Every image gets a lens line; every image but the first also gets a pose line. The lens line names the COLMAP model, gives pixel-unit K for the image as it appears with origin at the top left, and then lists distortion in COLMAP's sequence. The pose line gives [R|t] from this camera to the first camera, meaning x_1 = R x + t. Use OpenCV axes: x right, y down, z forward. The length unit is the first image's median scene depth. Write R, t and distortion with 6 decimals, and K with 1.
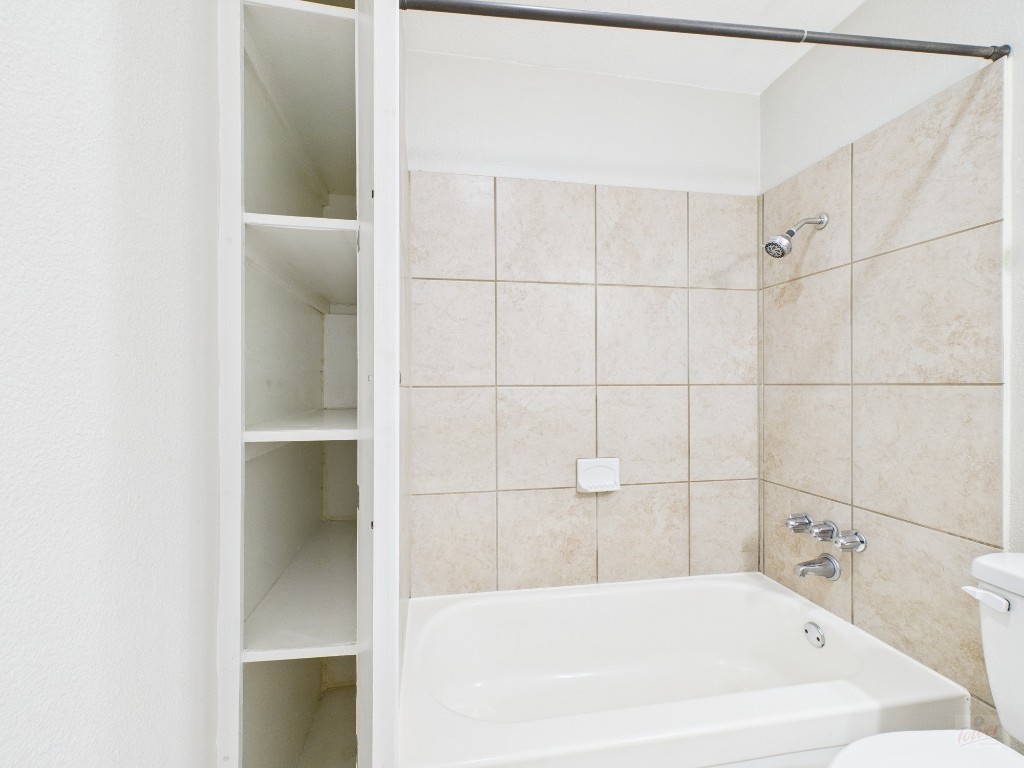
lens RADIAL K [[448.2, 0, 512.0], [0, 448.2, 384.0], [0, 0, 1]] dist [0.001084, -0.000111]
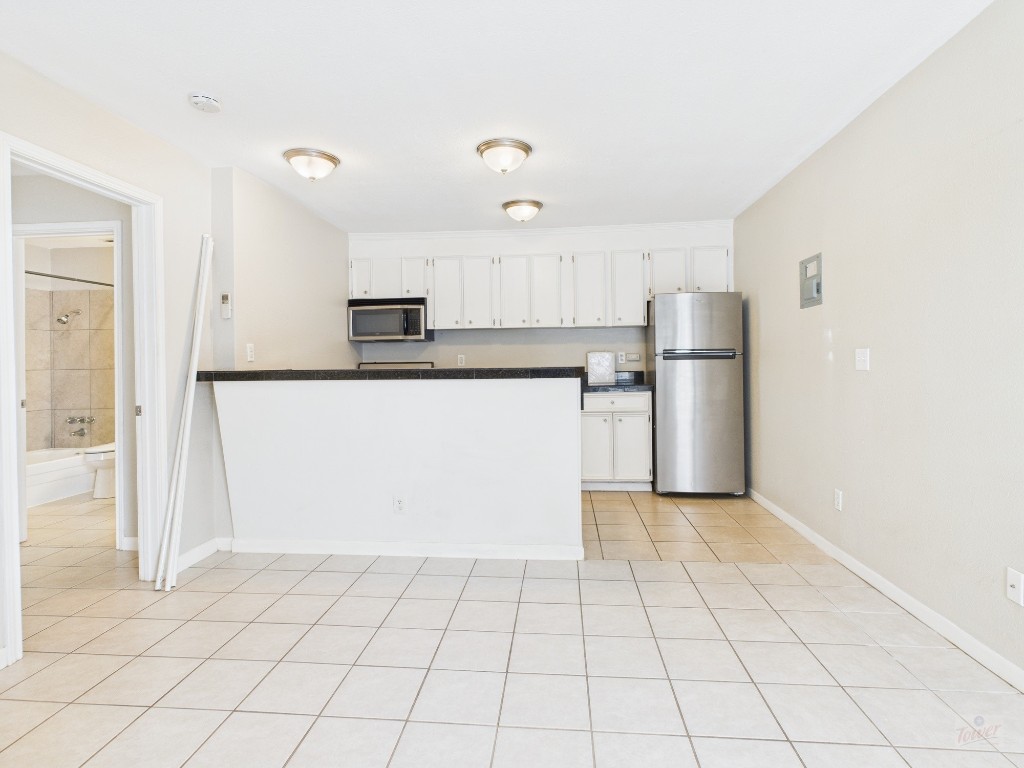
lens RADIAL K [[538.4, 0, 512.3], [0, 538.4, 364.0], [0, 0, 1]] dist [0.000654, 0.000664]
pose [[0.266630, -0.001881, 0.963797, -1.866837], [0.010425, 0.999945, -0.000932, -0.001802], [-0.963743, 0.010296, 0.266635, -2.552155]]
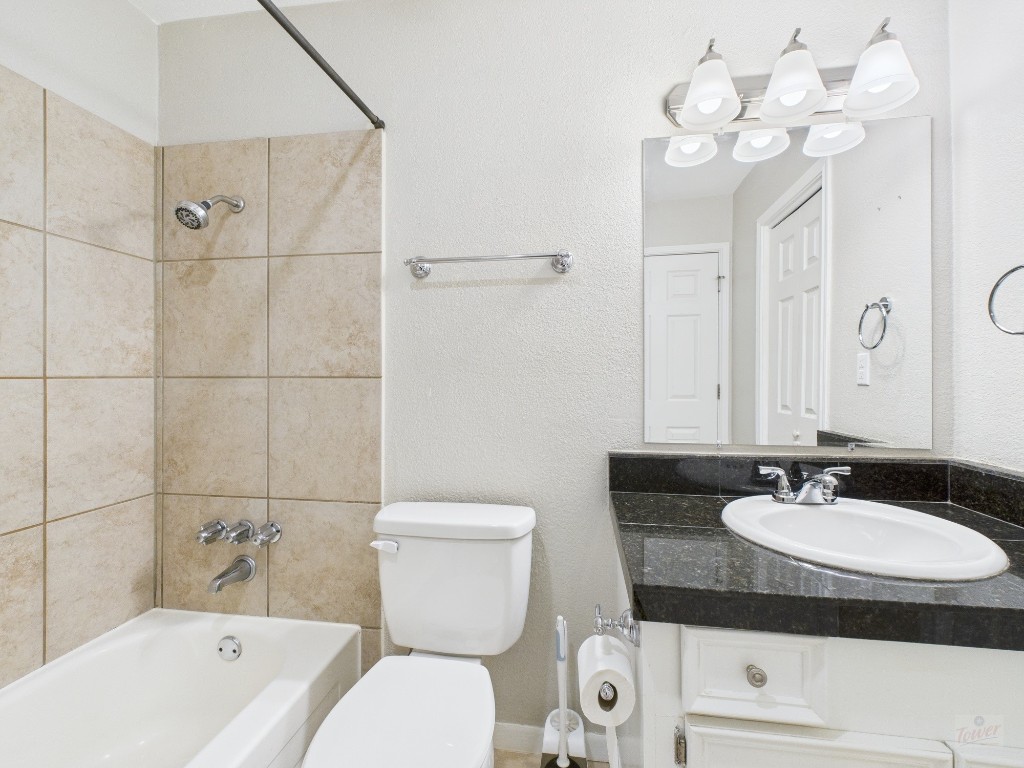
lens RADIAL K [[449.2, 0, 514.7], [0, 449.2, 374.9], [0, 0, 1]] dist [-0.000178, -0.000200]
pose [[0.321039, 0.006685, 0.947042, -0.016045], [-0.002487, 0.999978, -0.006215, 0.000327], [-0.947063, -0.000360, 0.321049, 0.144067]]
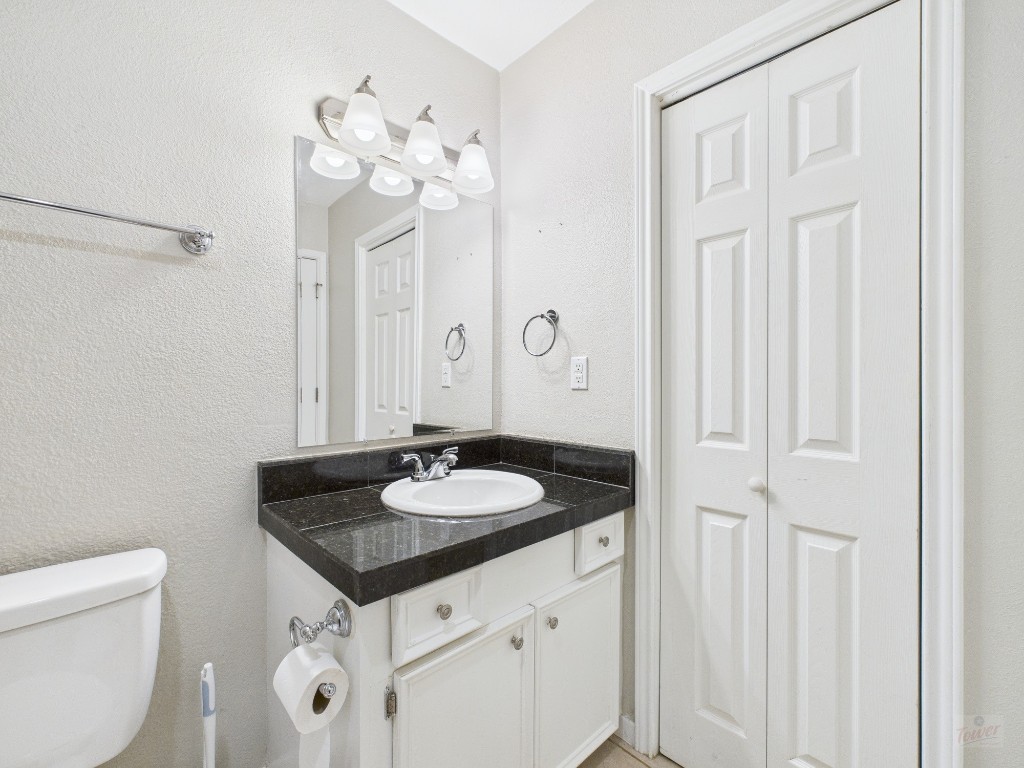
lens RADIAL K [[448.2, 0, 512.0], [0, 448.2, 384.0], [0, 0, 1]] dist [0.001084, -0.000111]
pose [[-0.557765, -0.003875, 0.829990, -0.043002], [-0.002594, 0.999992, 0.002926, 0.001321], [-0.829995, -0.000521, -0.557771, 0.322518]]
